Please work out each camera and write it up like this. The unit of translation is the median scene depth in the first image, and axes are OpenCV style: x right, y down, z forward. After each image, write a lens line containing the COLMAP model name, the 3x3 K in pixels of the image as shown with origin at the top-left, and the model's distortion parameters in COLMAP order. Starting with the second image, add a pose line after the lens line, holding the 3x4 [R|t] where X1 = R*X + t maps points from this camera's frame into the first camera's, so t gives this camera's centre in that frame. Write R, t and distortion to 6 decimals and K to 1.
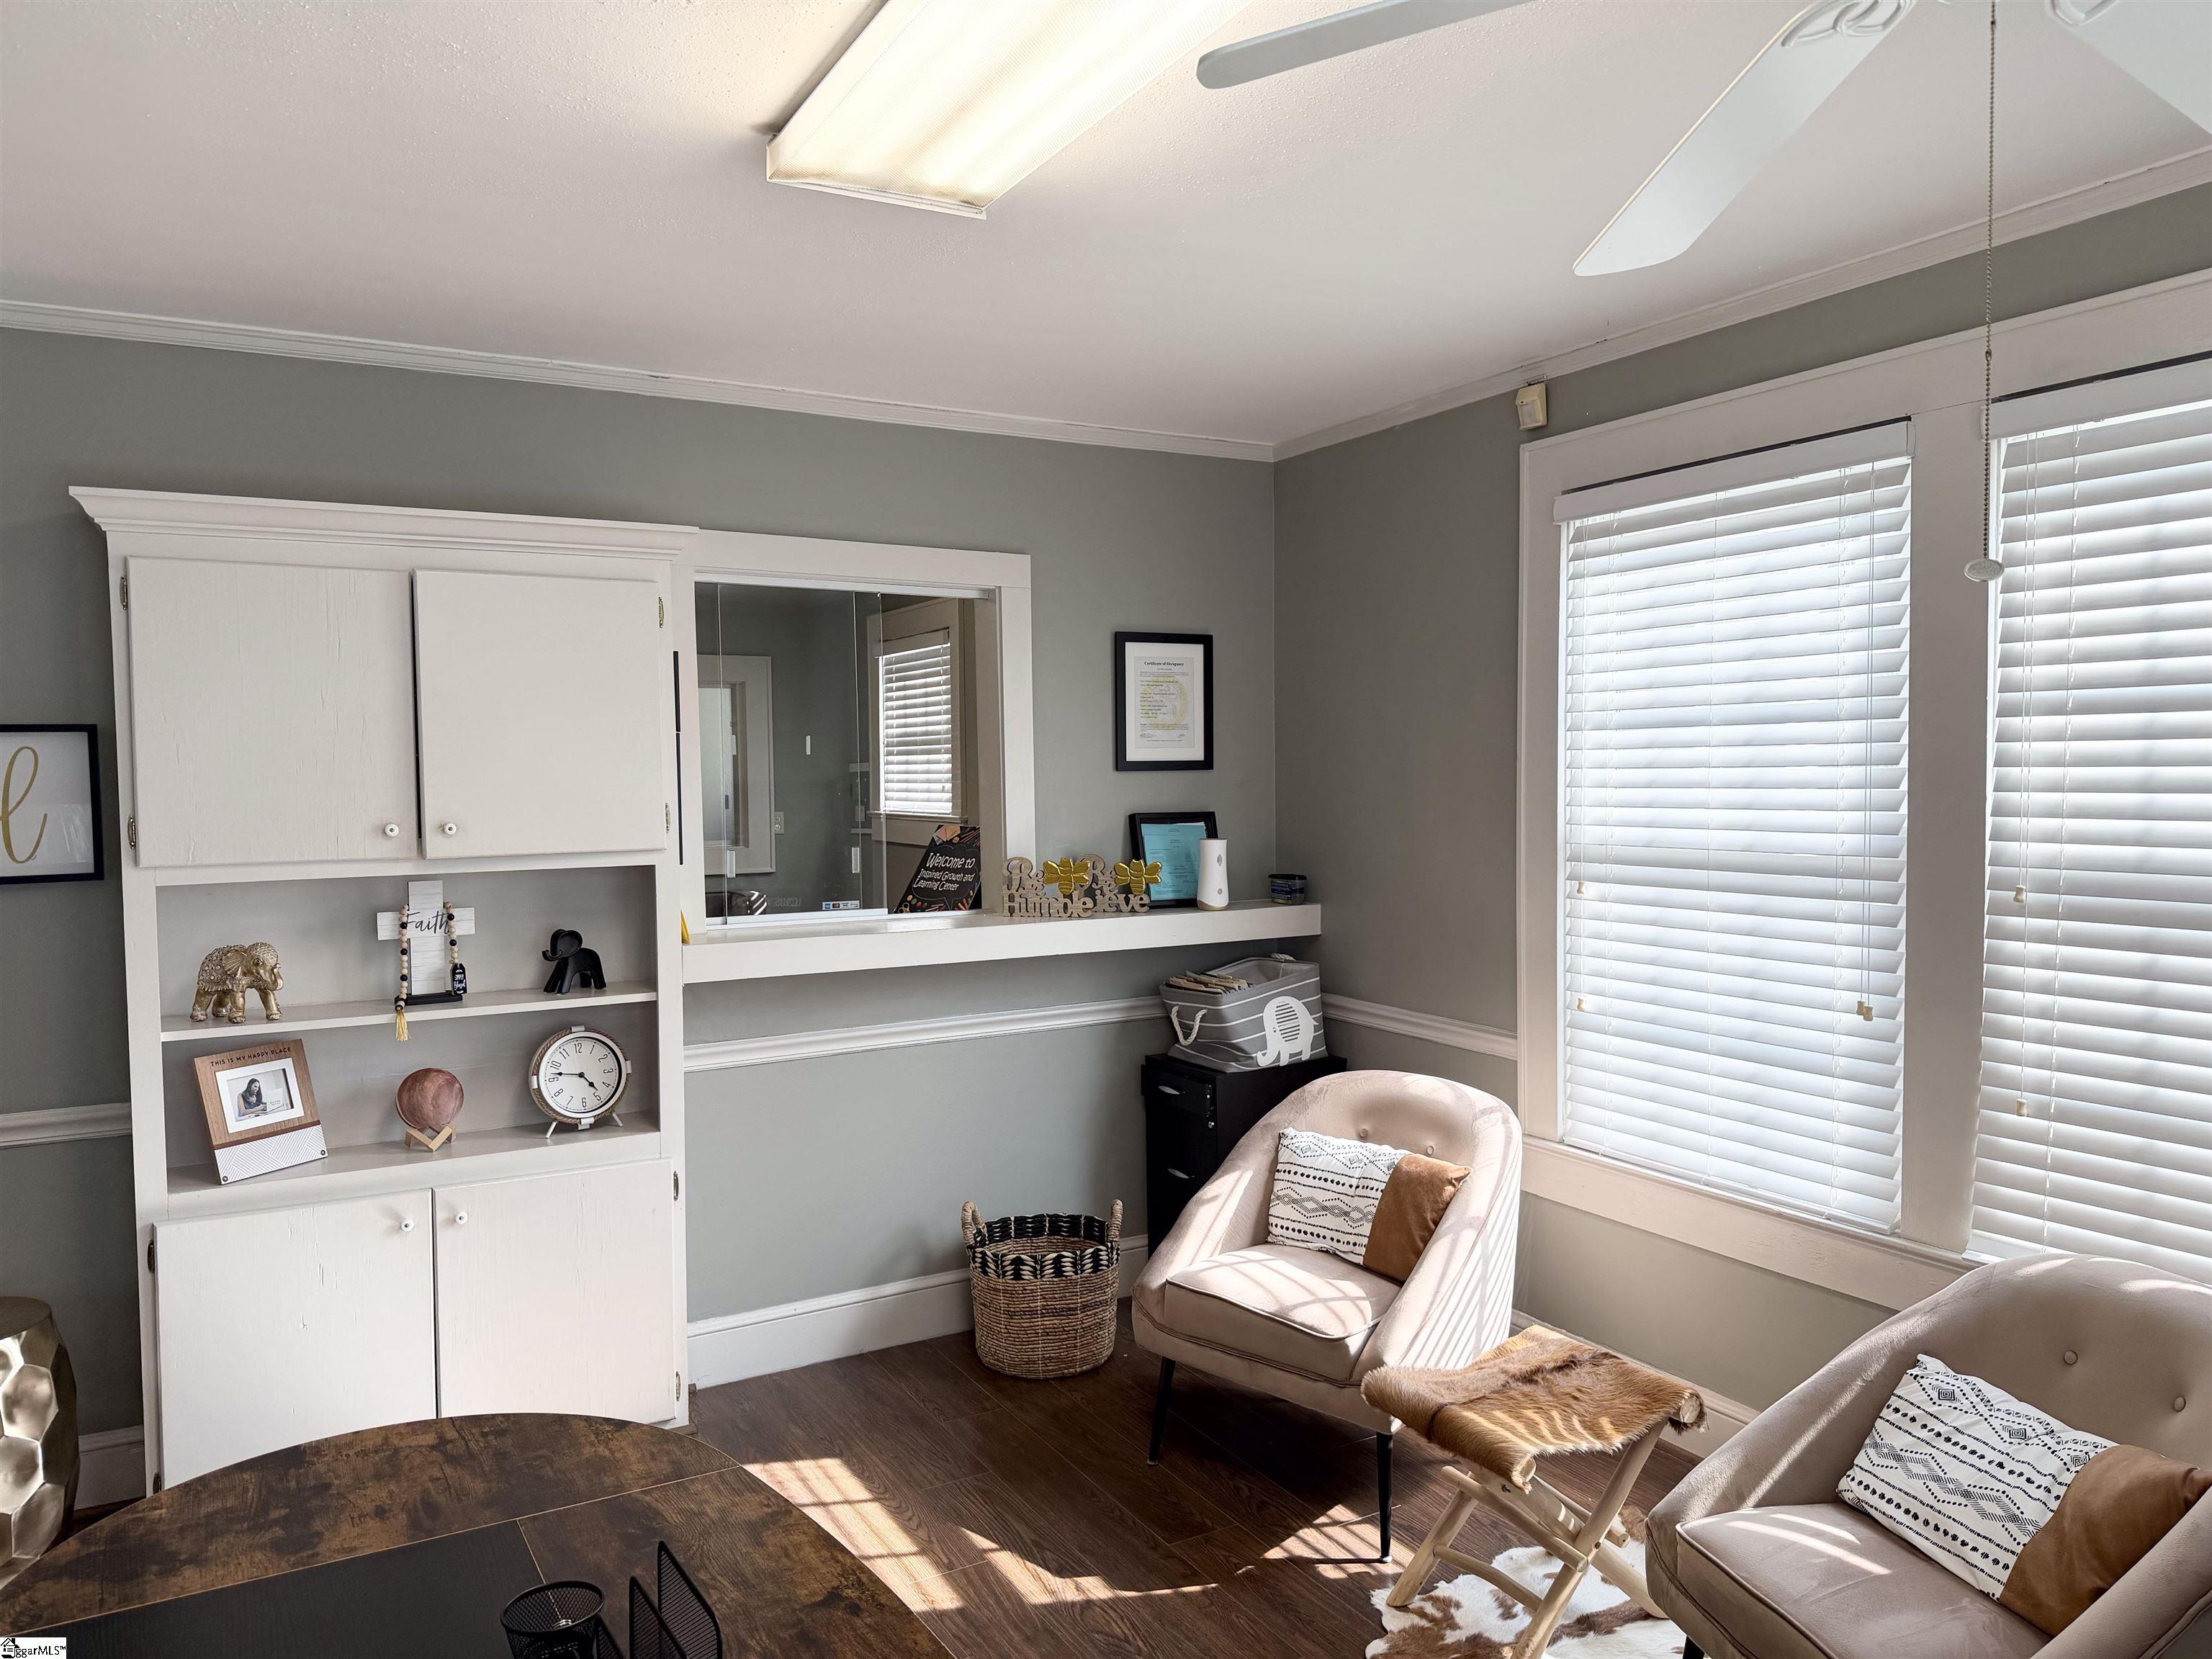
lens RADIAL K [[1538.7, 0, 1107.2], [0, 1538.7, 820.8], [0, 0, 1]] dist [0.132788, -0.231078]
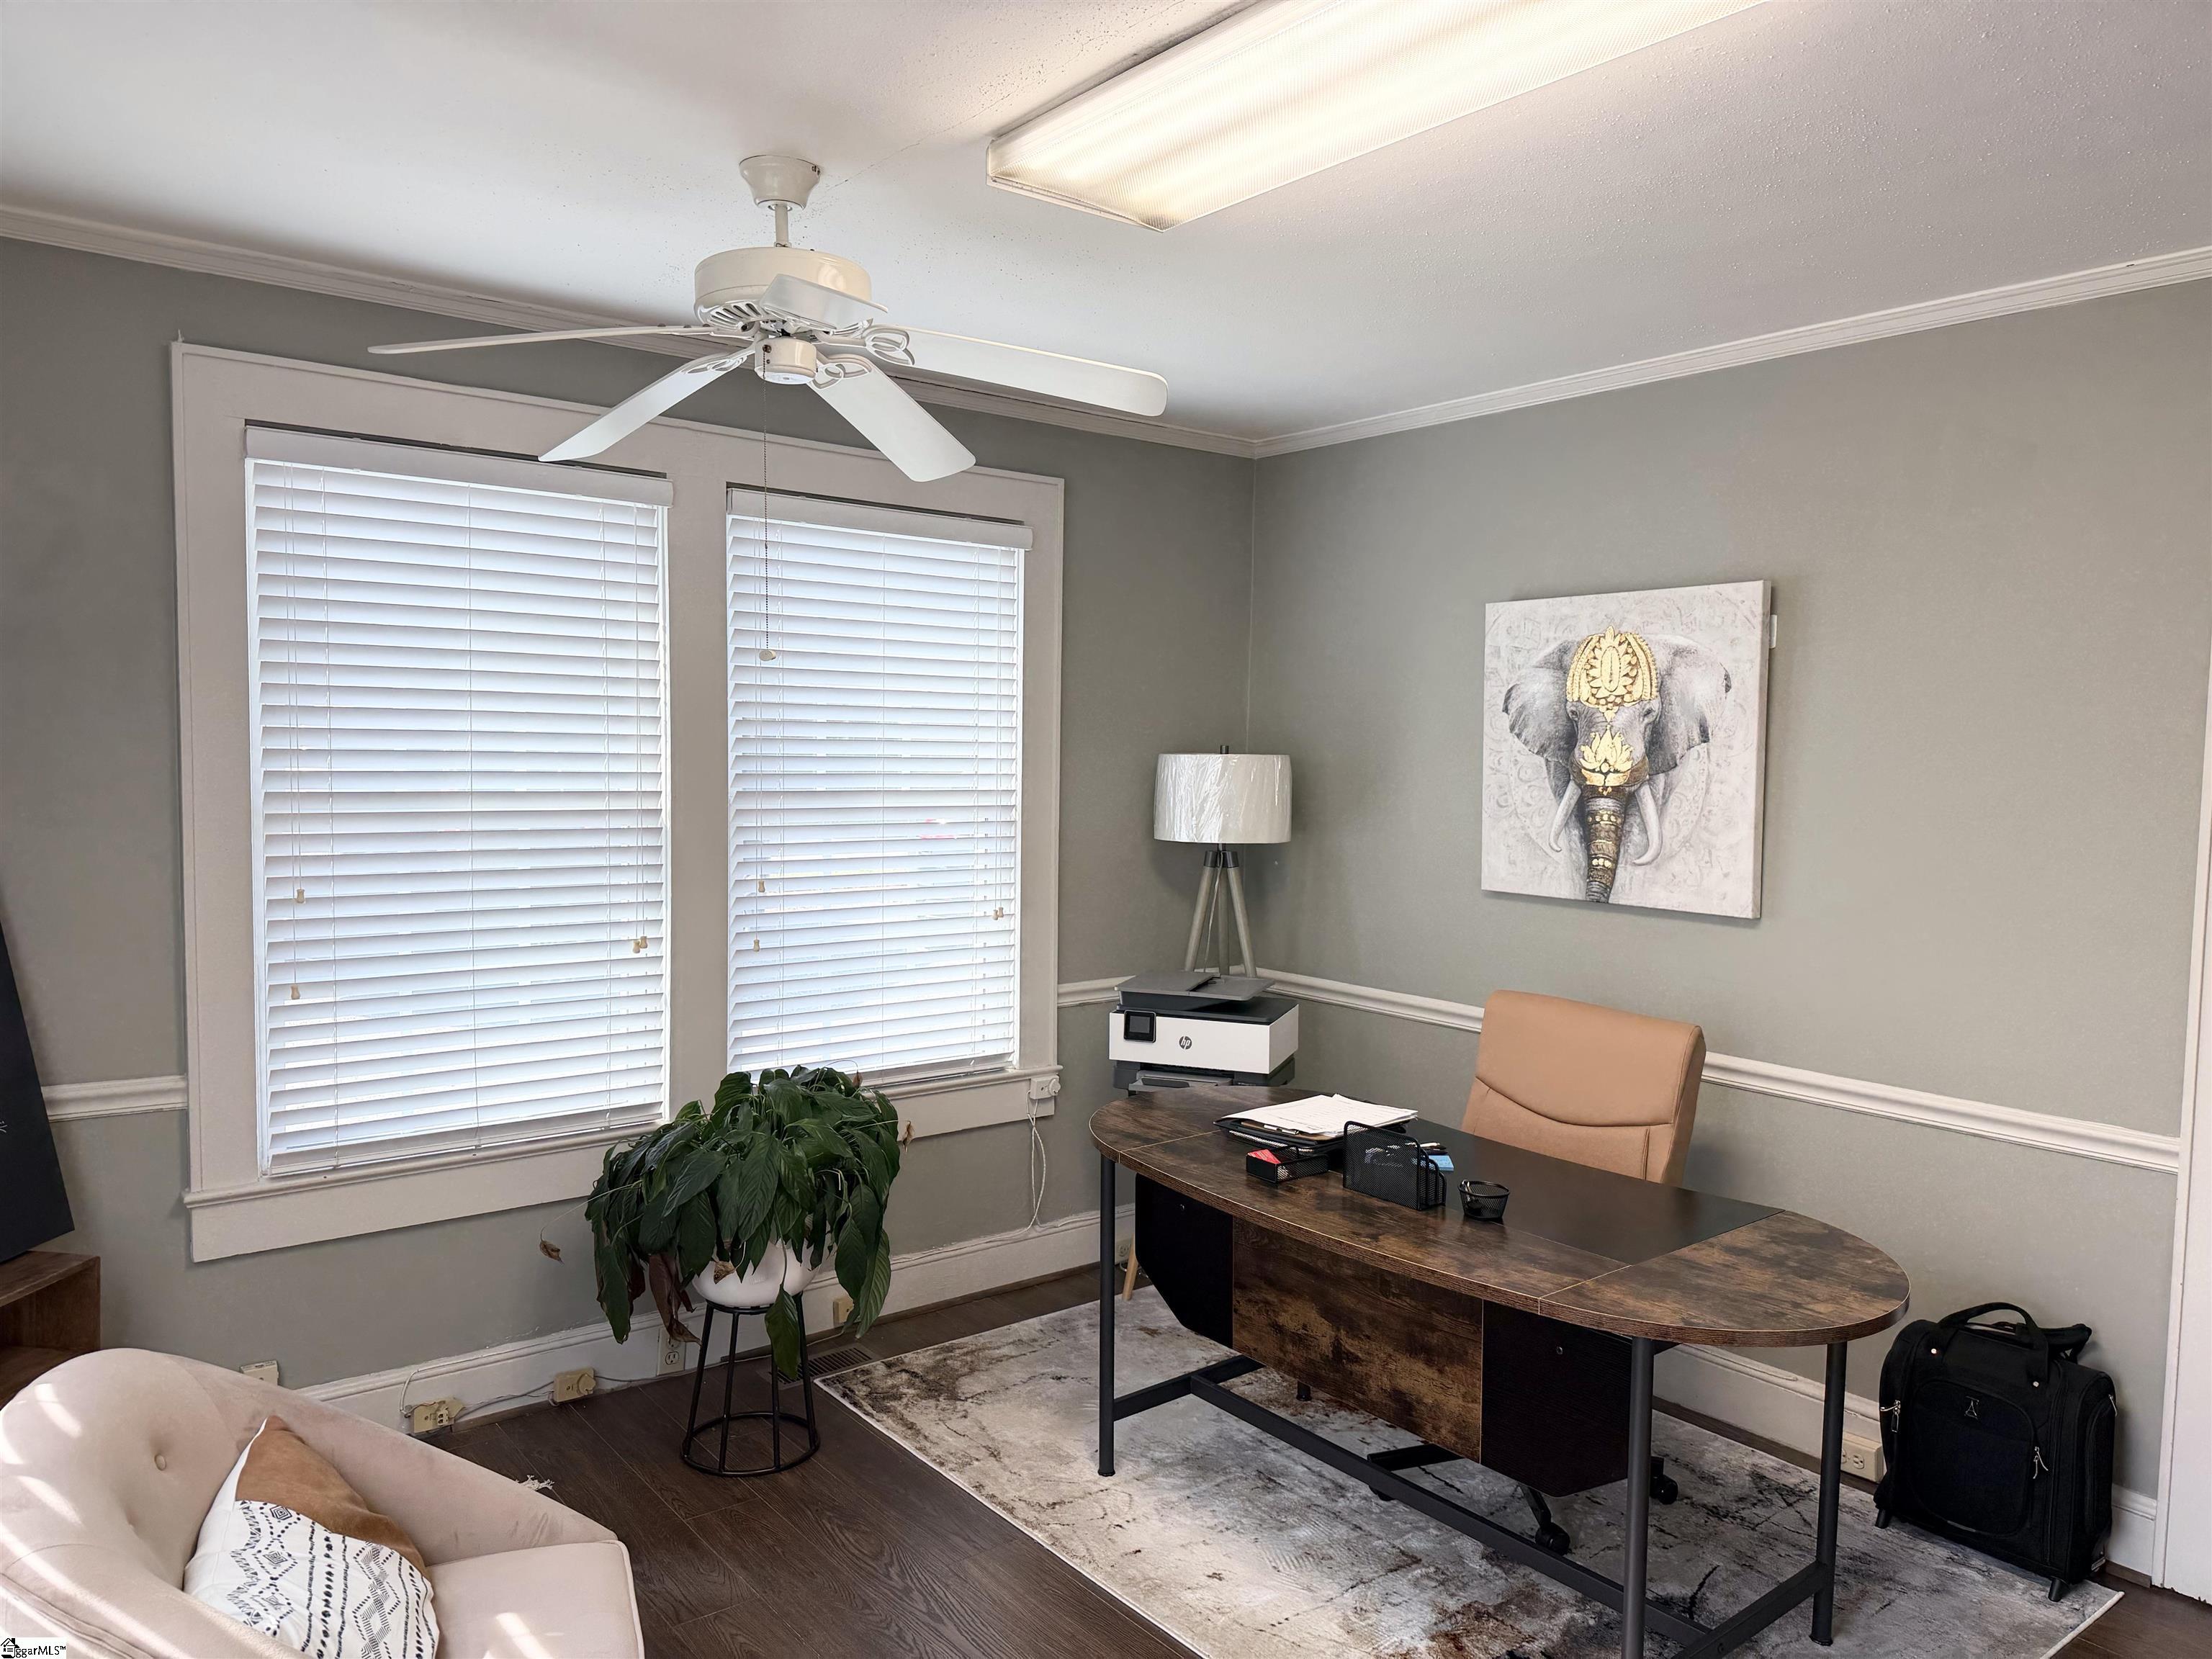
lens RADIAL K [[1538.7, 0, 1107.2], [0, 1538.7, 820.8], [0, 0, 1]] dist [0.132788, -0.231078]
pose [[-0.988743, 0.006064, -0.149504, 0.184649], [-0.007113, 0.996144, 0.087447, -0.055828], [0.149457, 0.087526, -0.984887, 1.298646]]
